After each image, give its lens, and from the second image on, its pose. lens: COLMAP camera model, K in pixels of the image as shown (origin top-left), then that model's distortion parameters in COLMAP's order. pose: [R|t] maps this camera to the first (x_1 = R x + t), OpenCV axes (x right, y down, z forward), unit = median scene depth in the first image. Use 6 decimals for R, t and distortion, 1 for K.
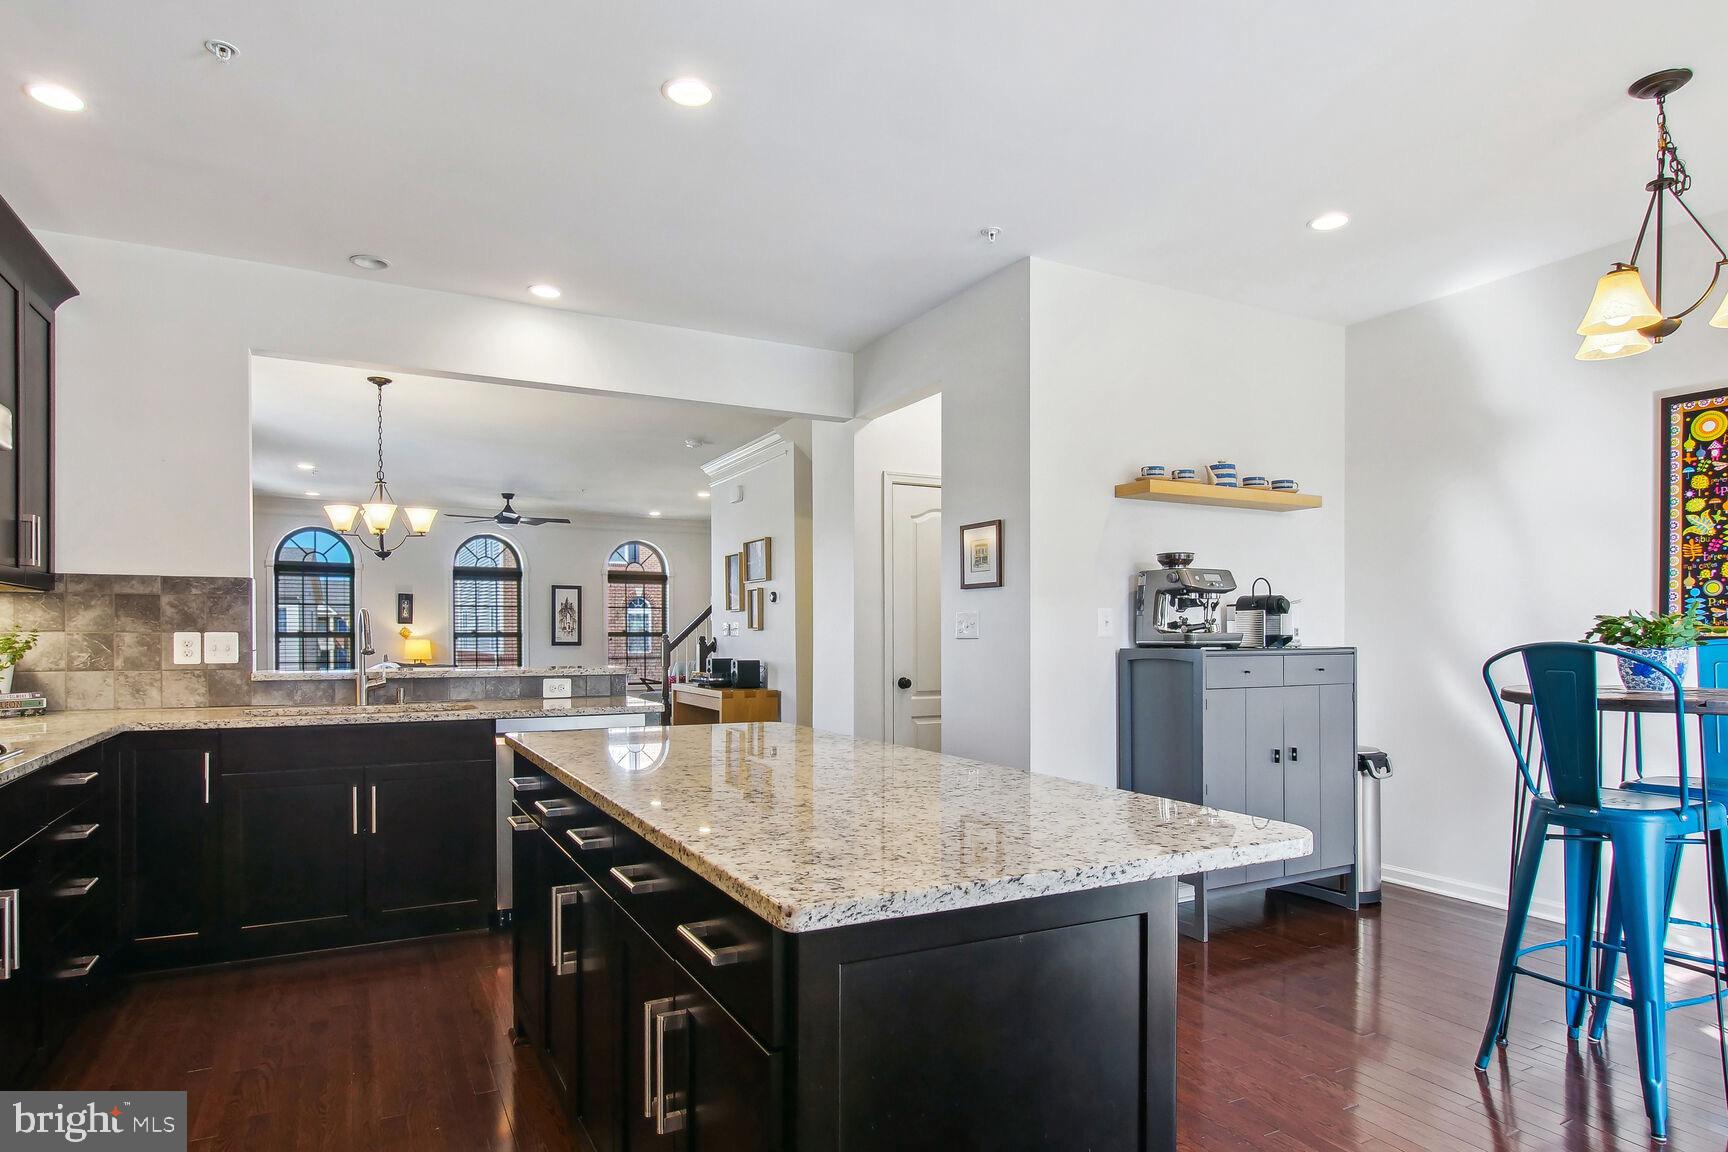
lens RADIAL K [[969.3, 0, 846.8], [0, 969.3, 648.9], [0, 0, 1]] dist [0.012279, -0.011160]
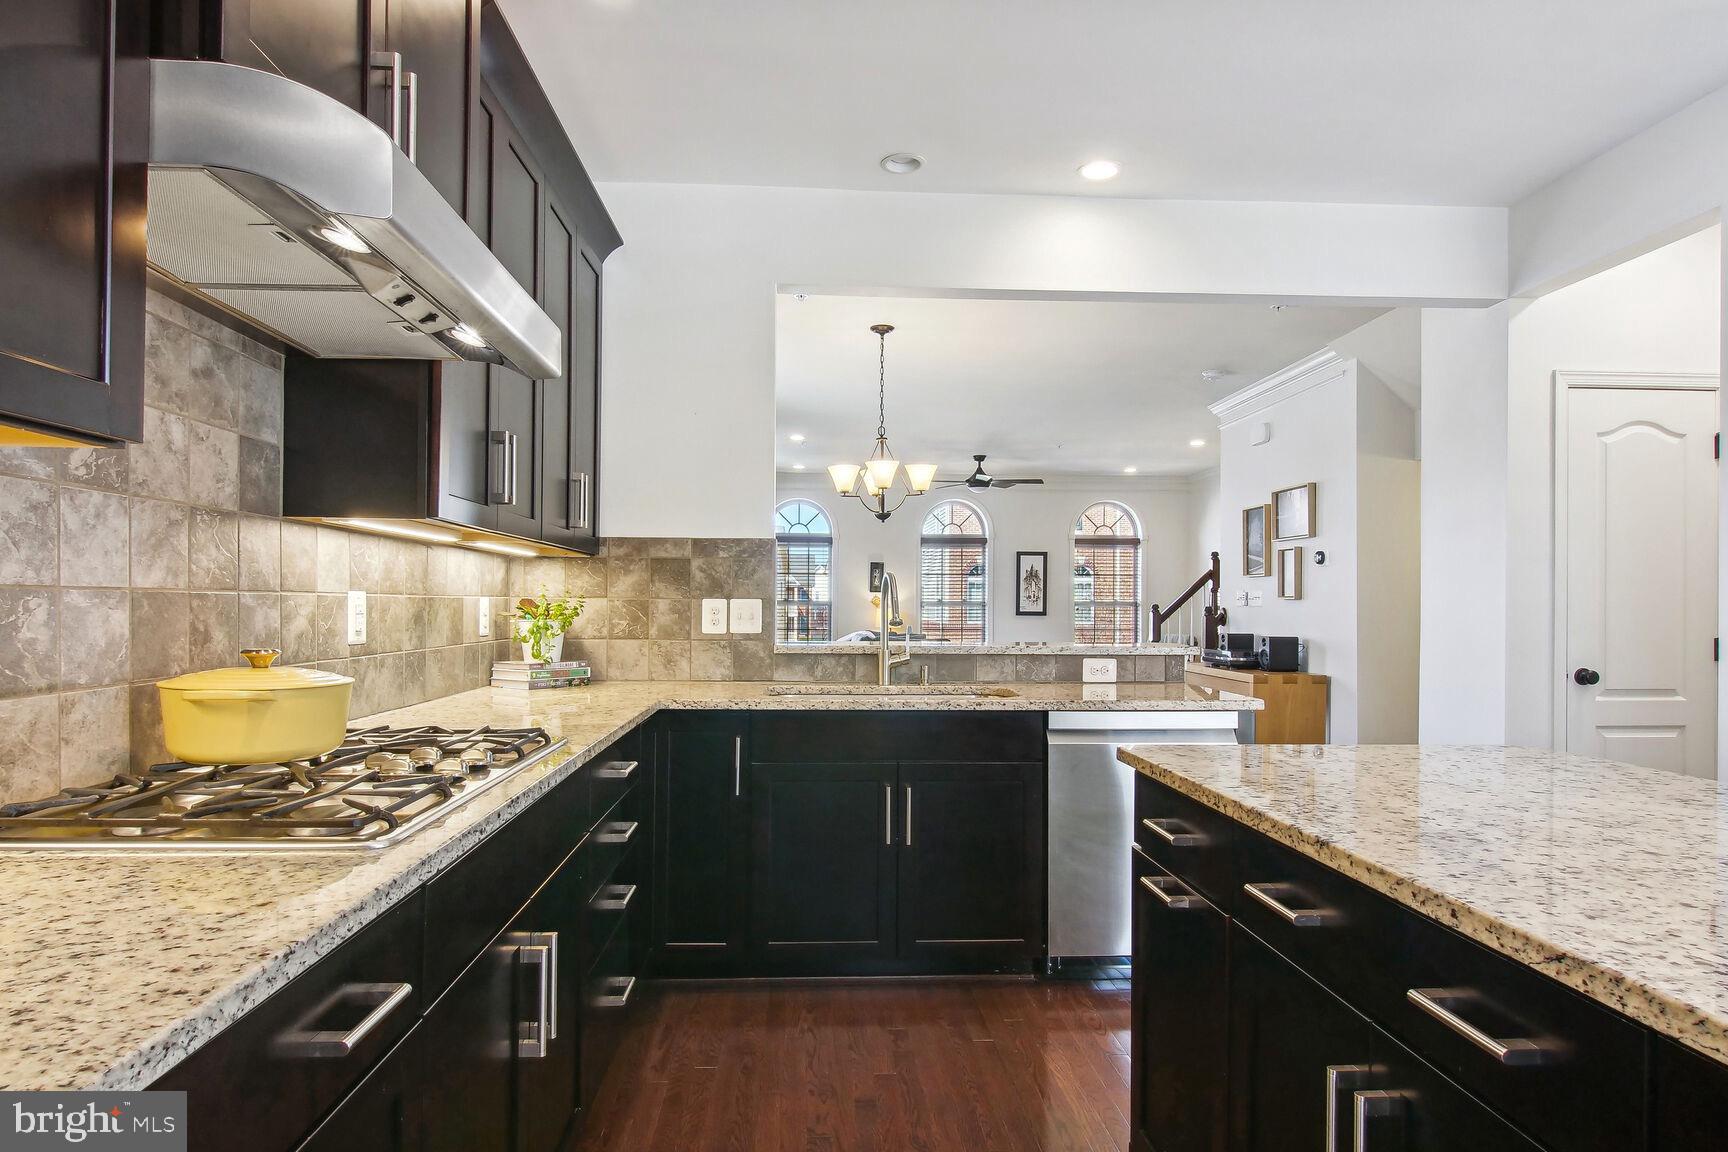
lens RADIAL K [[969.3, 0, 852.1], [0, 969.3, 609.6], [0, 0, 1]] dist [0.012279, -0.011160]
pose [[0.910319, 0.007516, -0.413840, -0.206337], [-0.011295, 0.999914, -0.006686, -0.002595], [0.413754, 0.010760, 0.910325, 0.250753]]
